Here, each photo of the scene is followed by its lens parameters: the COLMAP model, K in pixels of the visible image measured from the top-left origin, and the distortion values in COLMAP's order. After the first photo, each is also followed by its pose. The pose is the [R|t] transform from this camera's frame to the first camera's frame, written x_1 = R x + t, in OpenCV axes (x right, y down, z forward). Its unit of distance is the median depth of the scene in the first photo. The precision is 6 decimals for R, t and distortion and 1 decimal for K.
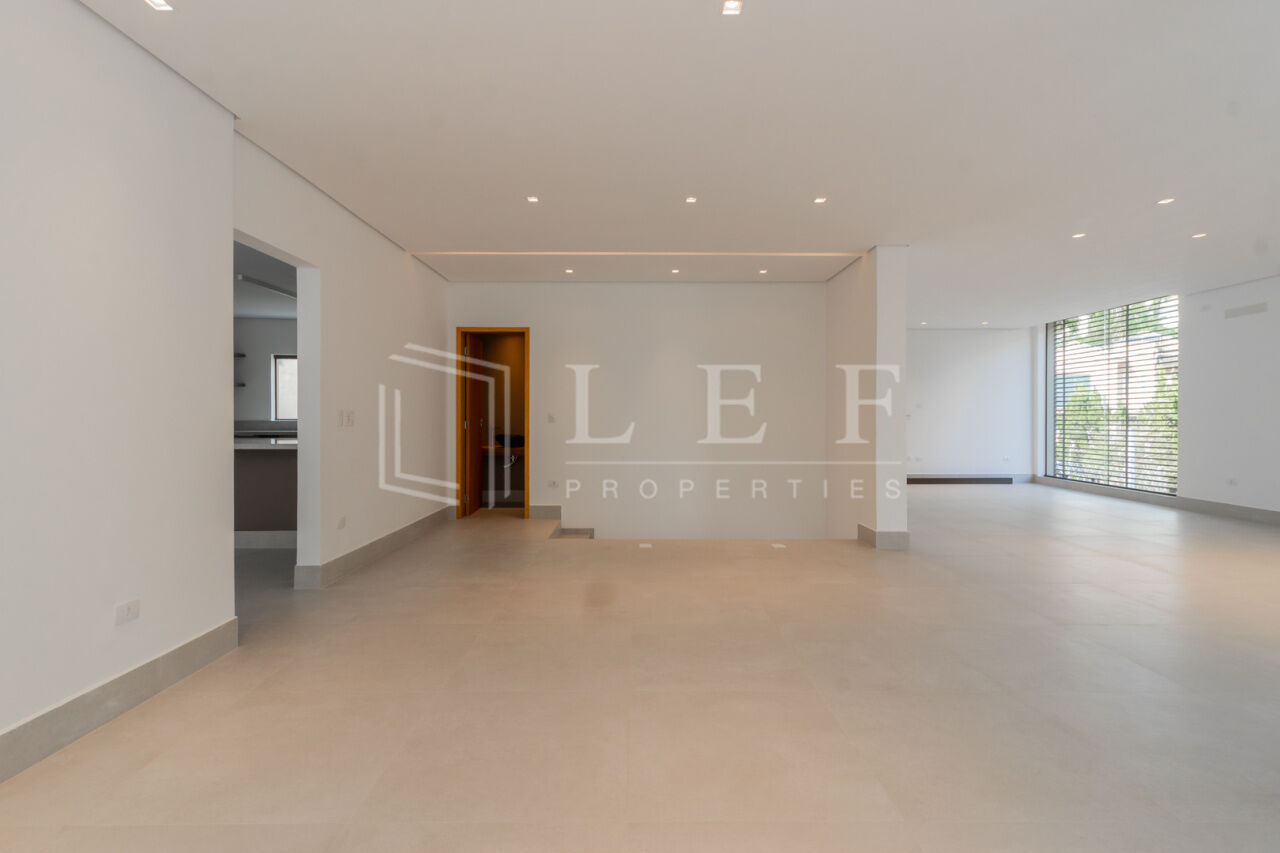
lens RADIAL K [[588.3, 0, 640.0], [0, 588.3, 426.5], [0, 0, 1]] dist [0.001943, 0.000319]
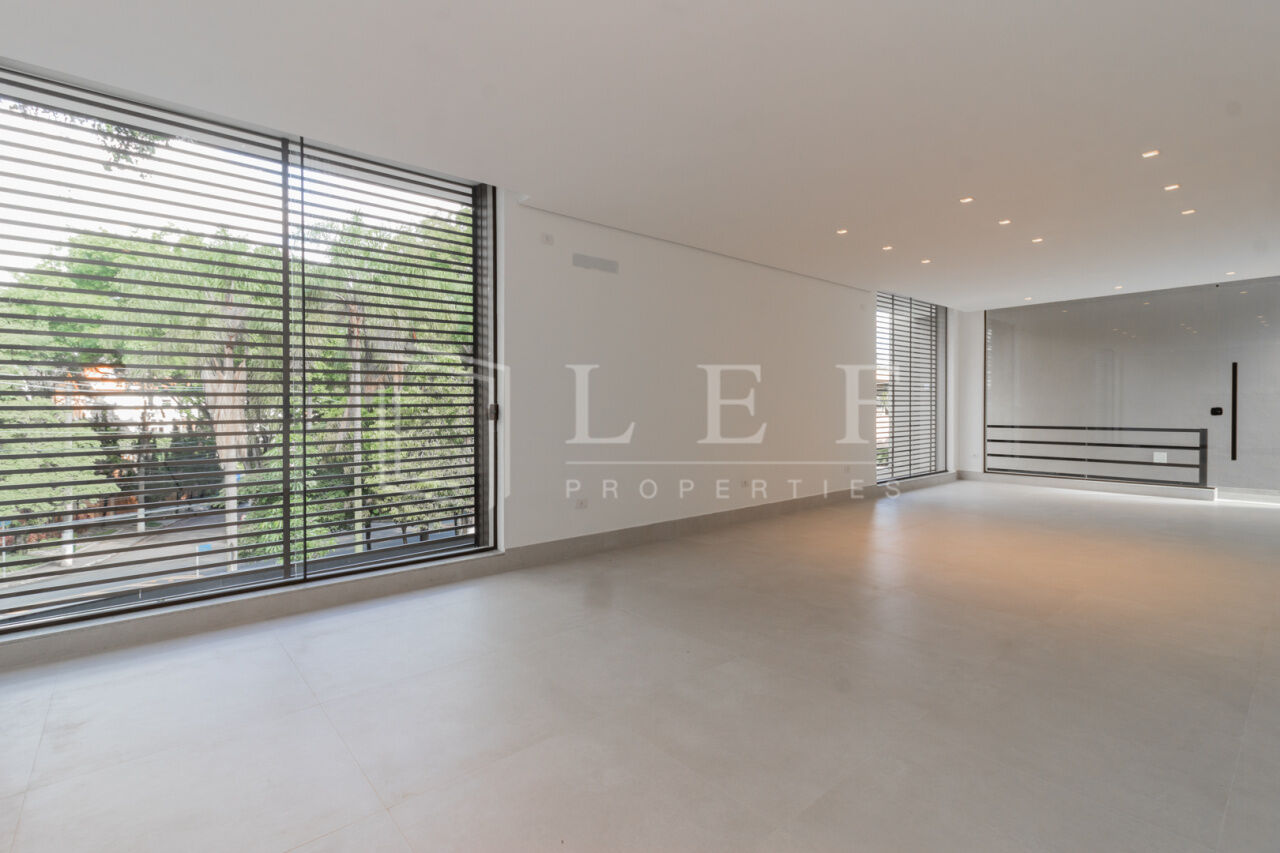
lens RADIAL K [[595.0, 0, 640.8], [0, 595.0, 412.8], [0, 0, 1]] dist [0.001136, 0.000362]
pose [[-0.660407, -0.008110, 0.750864, 0.402588], [0.010921, 0.999732, 0.020403, -0.019324], [-0.750829, 0.021675, -0.660141, 1.420310]]
